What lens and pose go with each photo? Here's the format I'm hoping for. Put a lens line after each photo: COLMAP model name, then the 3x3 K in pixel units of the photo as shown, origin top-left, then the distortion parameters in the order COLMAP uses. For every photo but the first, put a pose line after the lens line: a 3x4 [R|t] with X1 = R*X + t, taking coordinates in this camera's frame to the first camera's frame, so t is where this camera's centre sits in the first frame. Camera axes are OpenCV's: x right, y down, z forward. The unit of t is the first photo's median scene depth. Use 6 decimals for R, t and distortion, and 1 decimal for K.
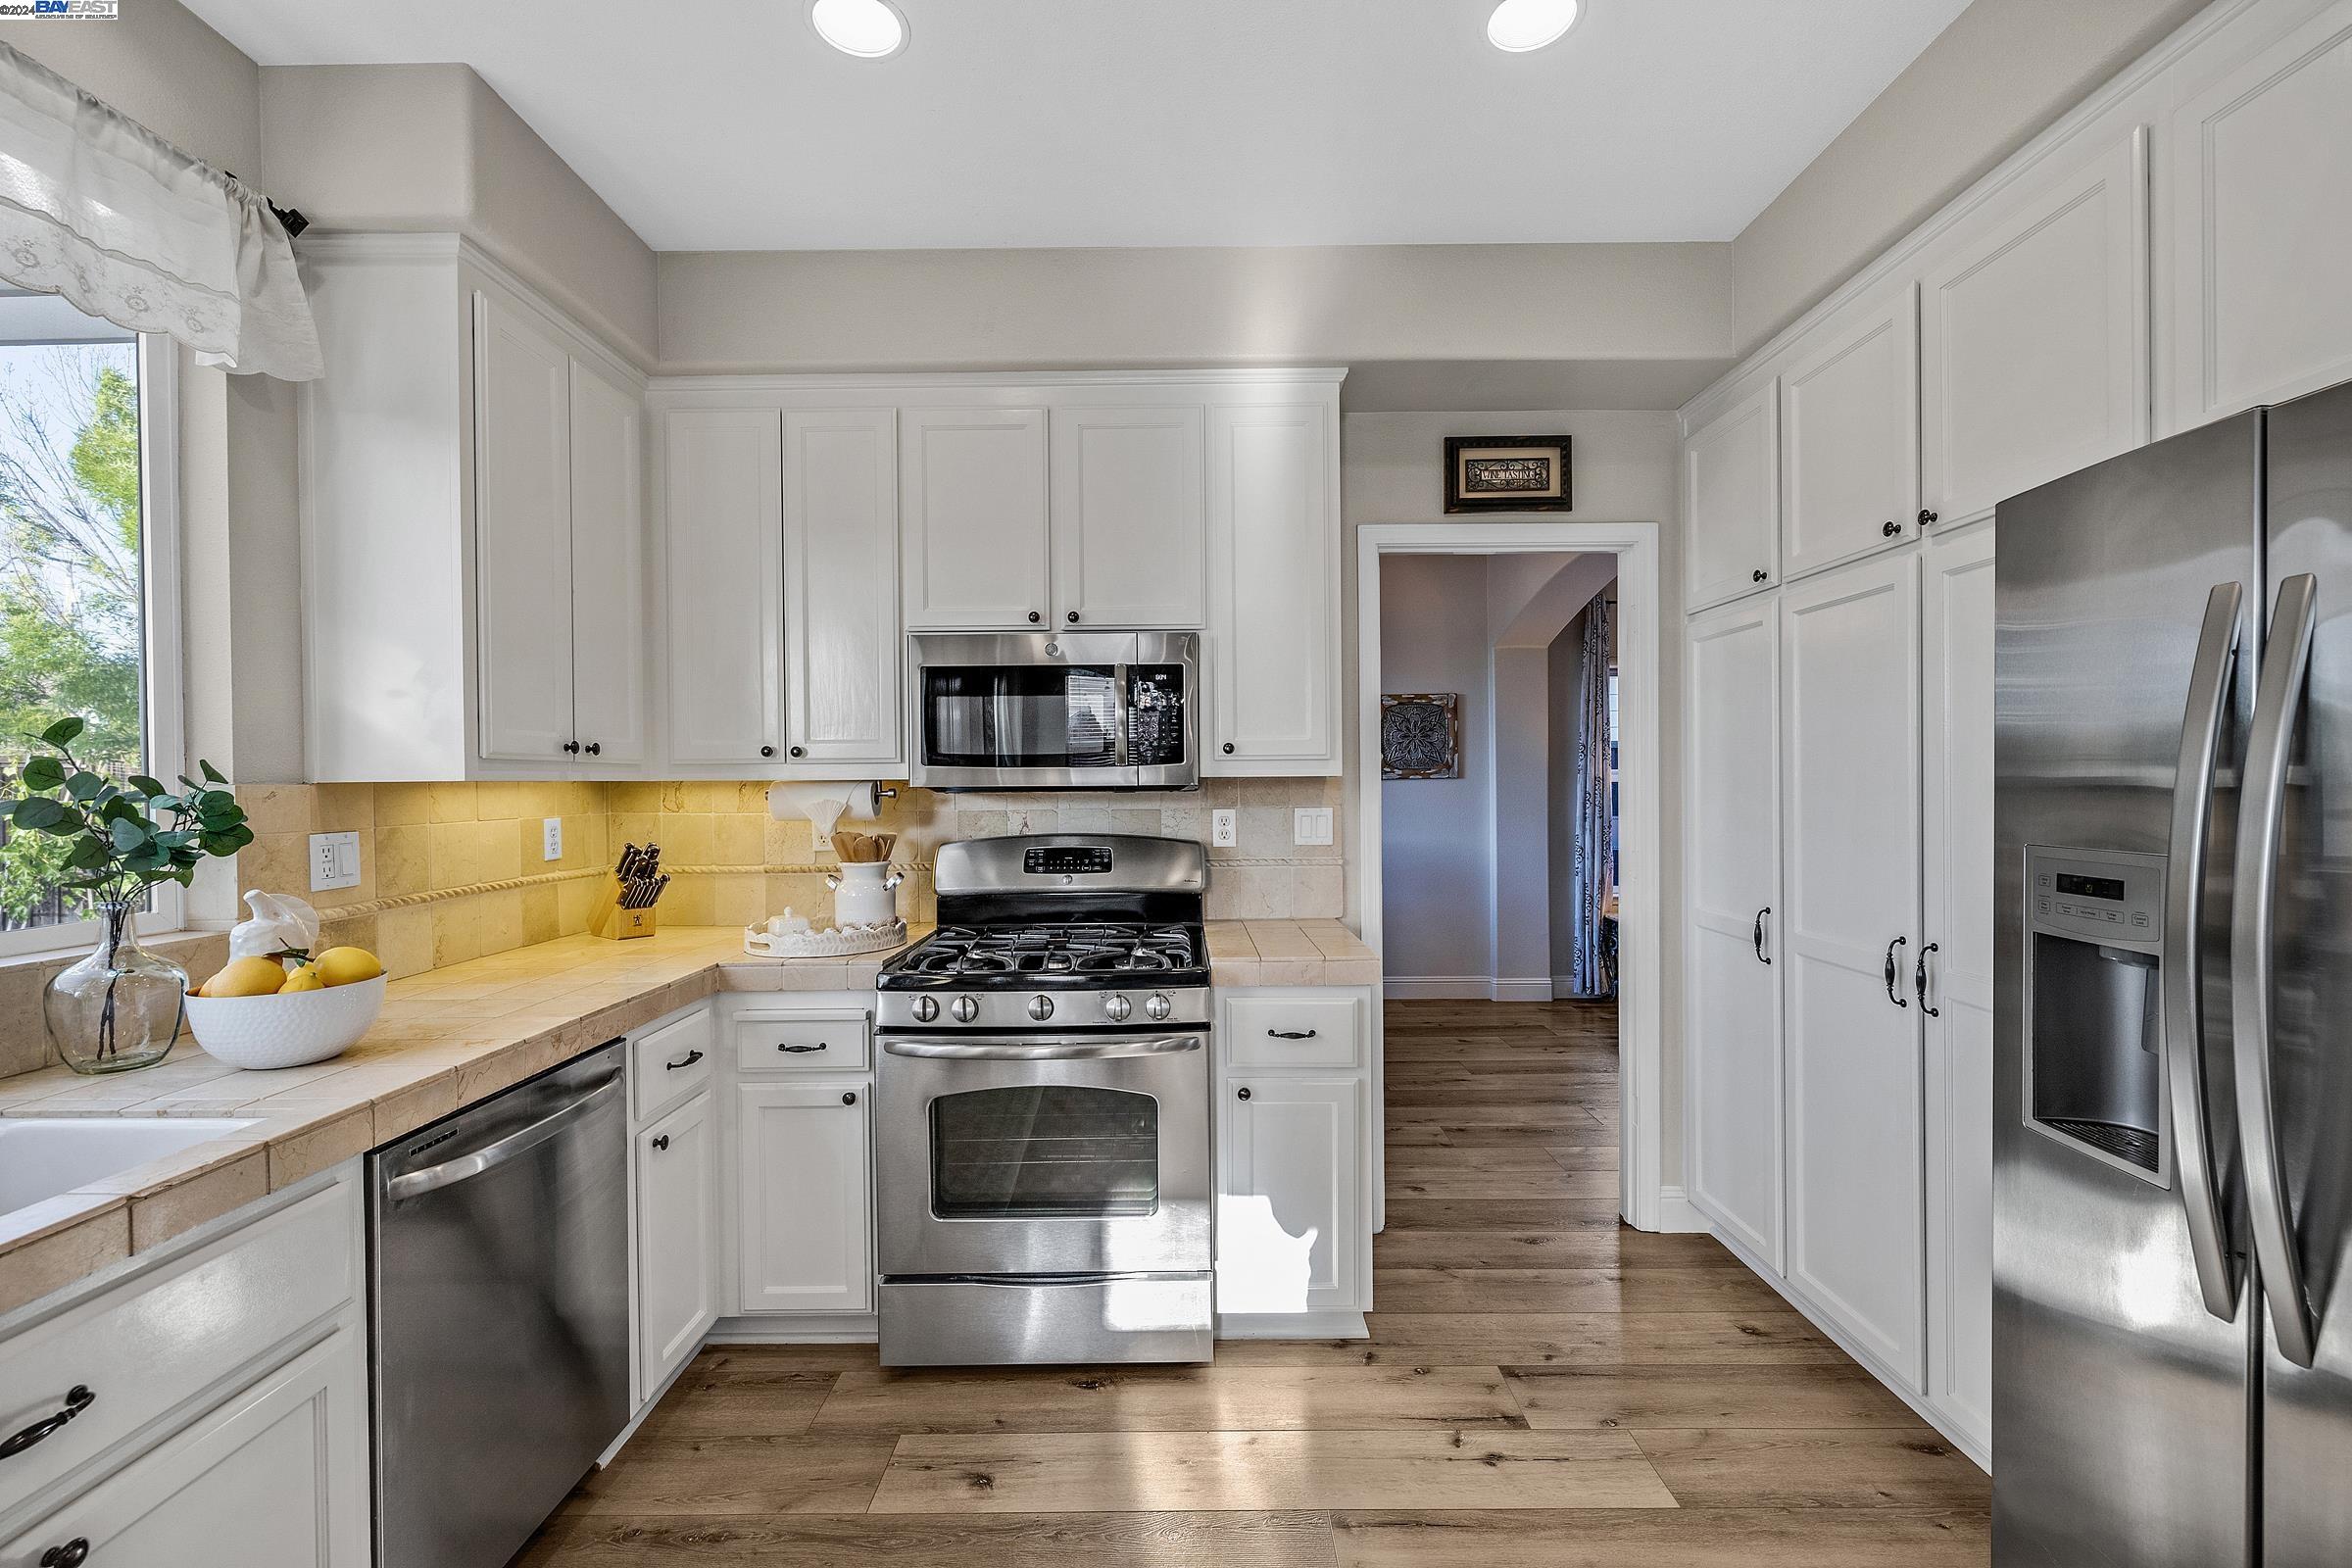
lens RADIAL K [[986.0, 0, 1174.9], [0, 986.0, 786.8], [0, 0, 1]] dist [-0.000516, 0.000003]
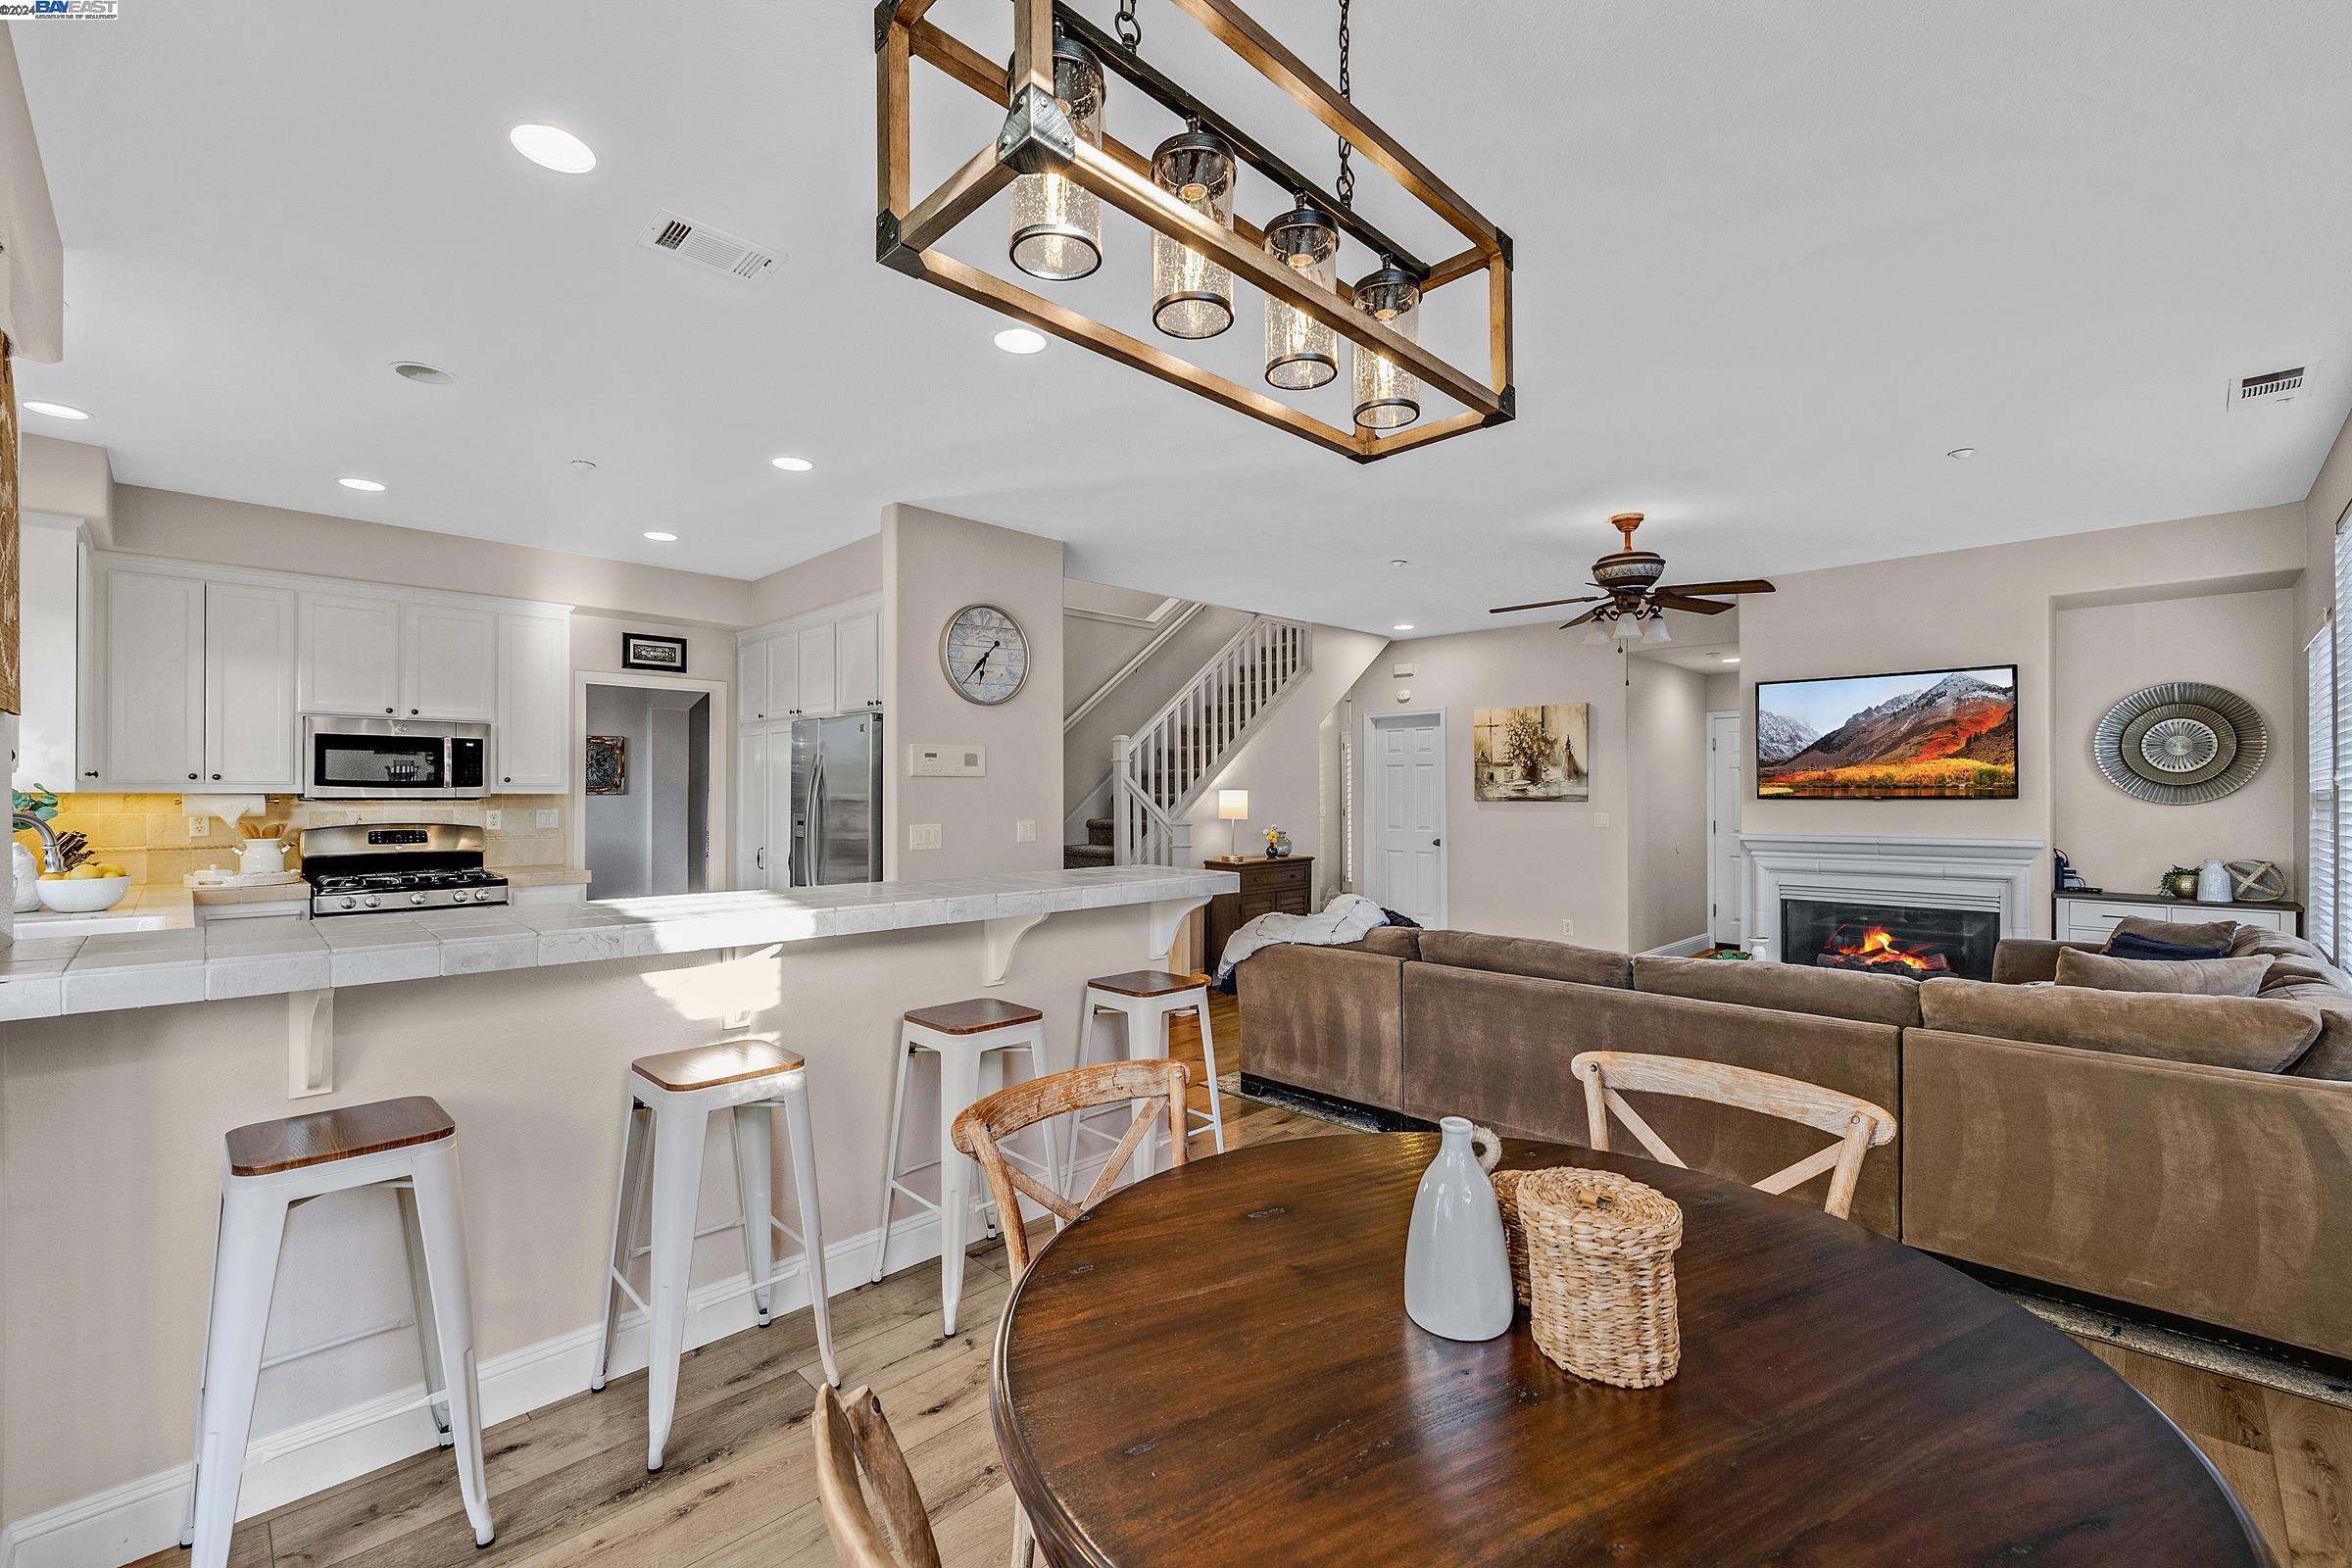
lens RADIAL K [[986.0, 0, 1180.2], [0, 986.0, 787.5], [0, 0, 1]] dist [-0.000516, 0.000003]
pose [[0.696461, 0.014689, 0.717444, -0.465905], [-0.005064, 0.999866, -0.015556, 0.002382], [-0.717577, 0.007201, 0.696442, -1.525770]]
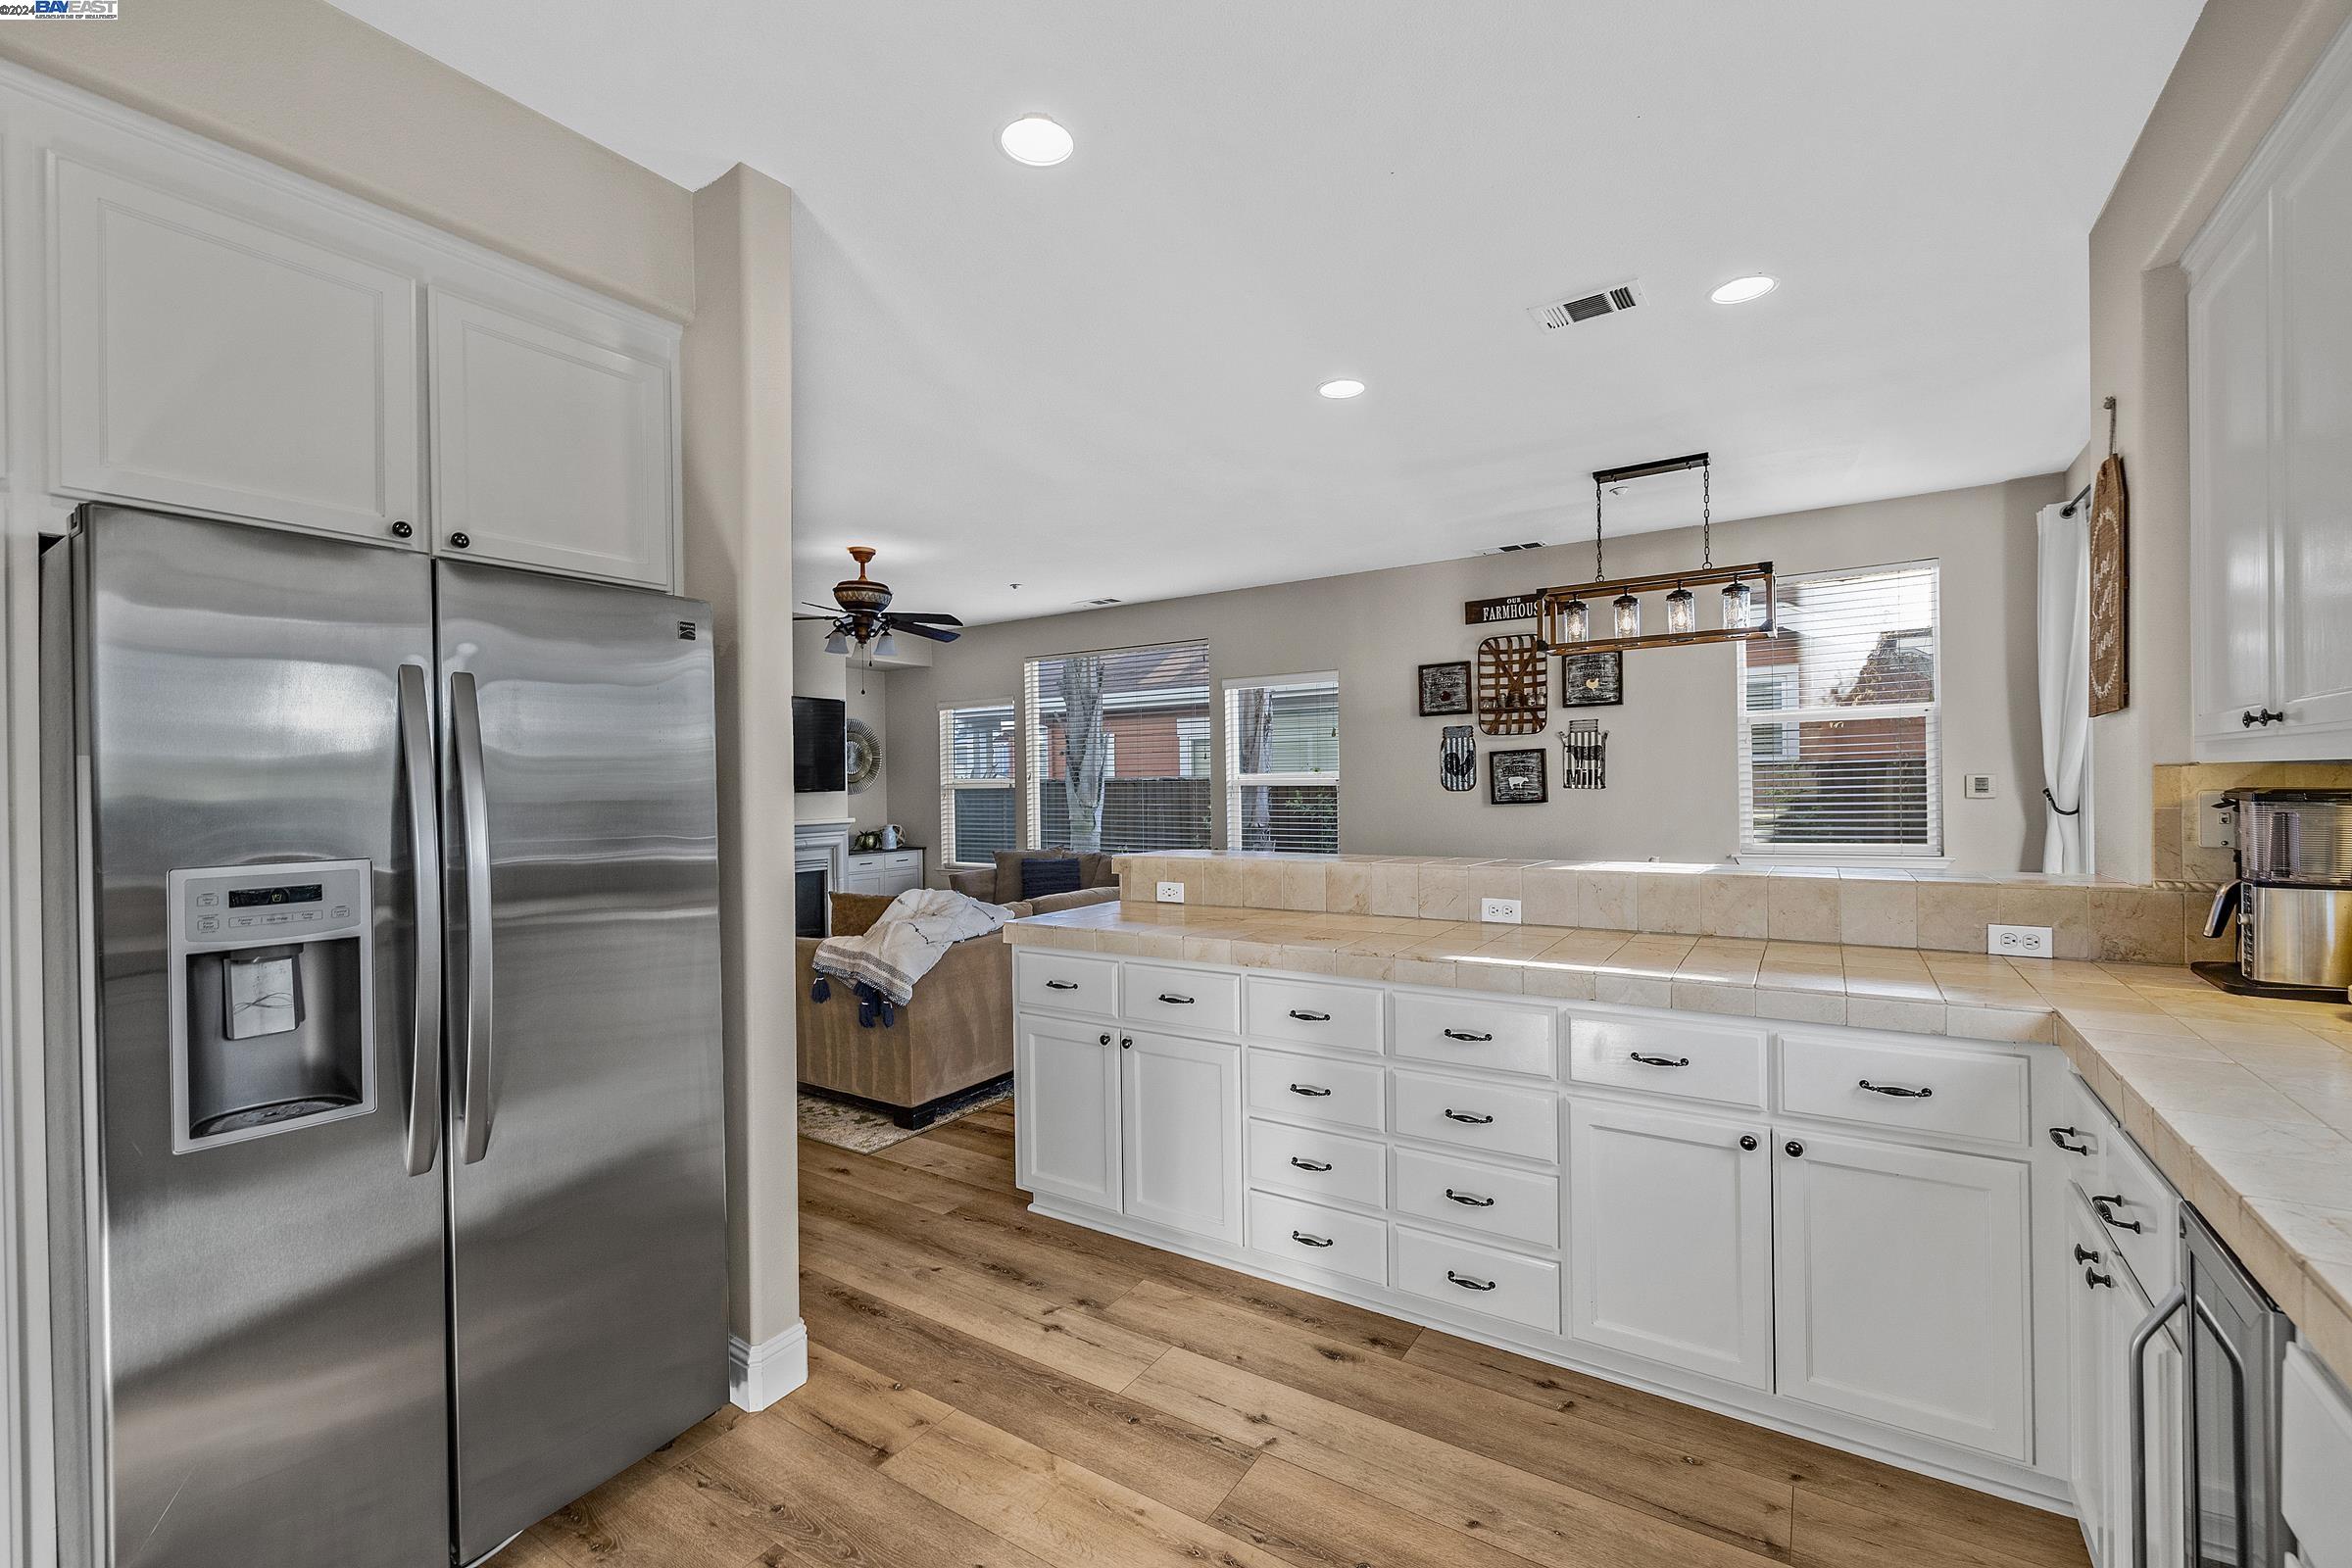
lens RADIAL K [[986.0, 0, 1183.7], [0, 986.0, 786.3], [0, 0, 1]] dist [-0.000516, 0.000003]
pose [[-0.841203, 0.021210, 0.540303, -0.295757], [0.025908, 0.999664, 0.001093, -0.002316], [-0.540098, 0.014917, -0.841470, 0.718746]]
